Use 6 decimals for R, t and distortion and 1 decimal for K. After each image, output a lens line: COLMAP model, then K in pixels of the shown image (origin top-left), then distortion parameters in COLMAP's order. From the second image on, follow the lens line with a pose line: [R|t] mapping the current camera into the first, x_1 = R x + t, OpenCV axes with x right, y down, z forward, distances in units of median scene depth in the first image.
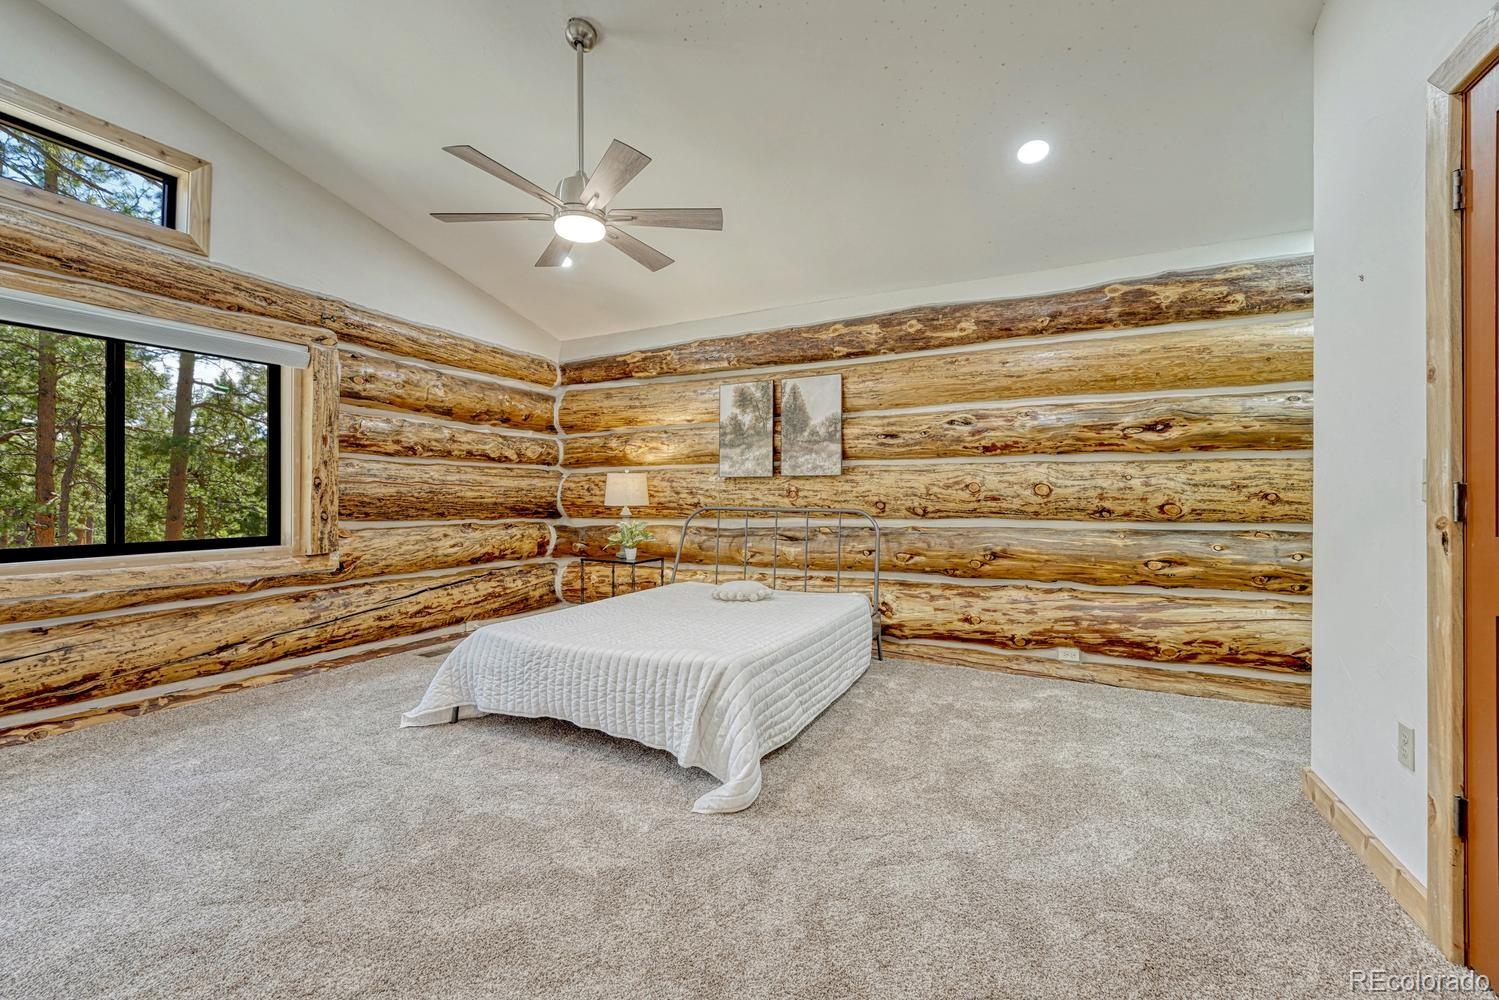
lens RADIAL K [[609.1, 0, 747.3], [0, 609.1, 495.2], [0, 0, 1]] dist [-0.015850, 0.003279]
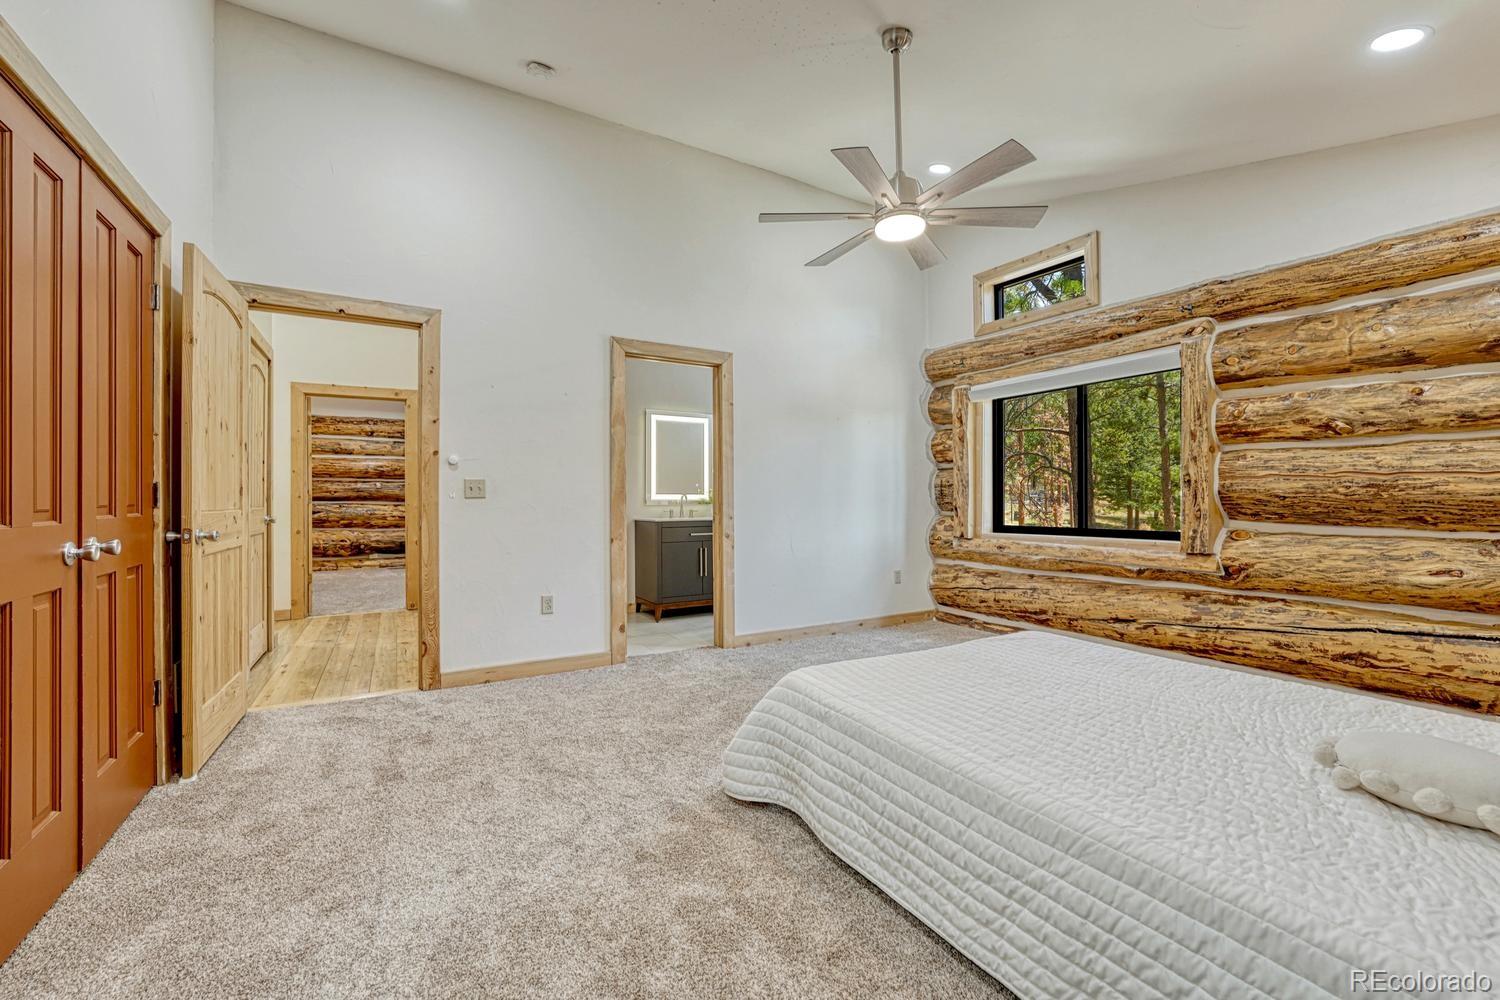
lens RADIAL K [[609.5, 0, 746.4], [0, 609.5, 497.9], [0, 0, 1]] dist [-0.015850, 0.003279]
pose [[-0.535792, -0.004535, -0.844338, 0.462844], [0.000897, 0.999982, -0.005940, 0.012996], [0.844350, -0.003940, -0.535778, 0.858499]]
